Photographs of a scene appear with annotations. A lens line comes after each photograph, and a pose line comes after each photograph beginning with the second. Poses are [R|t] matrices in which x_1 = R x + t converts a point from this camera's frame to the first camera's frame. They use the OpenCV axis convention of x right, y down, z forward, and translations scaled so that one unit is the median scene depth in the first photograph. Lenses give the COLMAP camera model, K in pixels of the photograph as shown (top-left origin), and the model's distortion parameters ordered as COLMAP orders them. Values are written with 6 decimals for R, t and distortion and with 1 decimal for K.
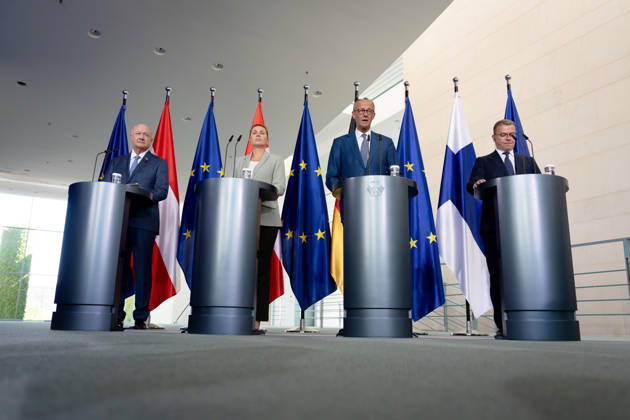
lens RADIAL K [[494.3, 0, 315.0], [0, 494.3, 210.0], [0, 0, 1]] dist [-0.003381, -0.001980]
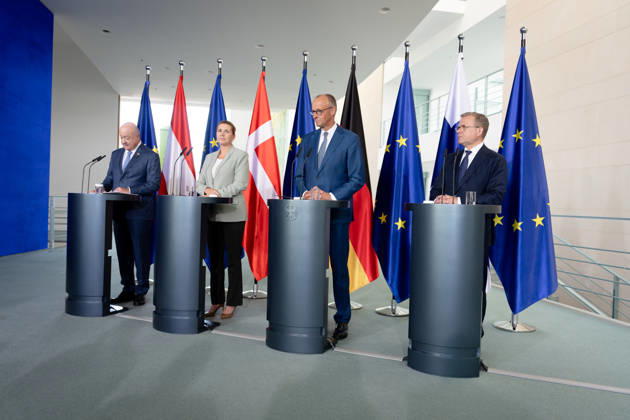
lens RADIAL K [[500.9, 0, 315.0], [0, 500.9, 210.0], [0, 0, 1]] dist [0.001670, -0.001631]
pose [[0.957398, 0.018218, -0.288197, 0.301128], [0.049571, 0.972825, 0.226172, -0.180949], [0.284486, -0.230823, 0.930478, 0.031814]]
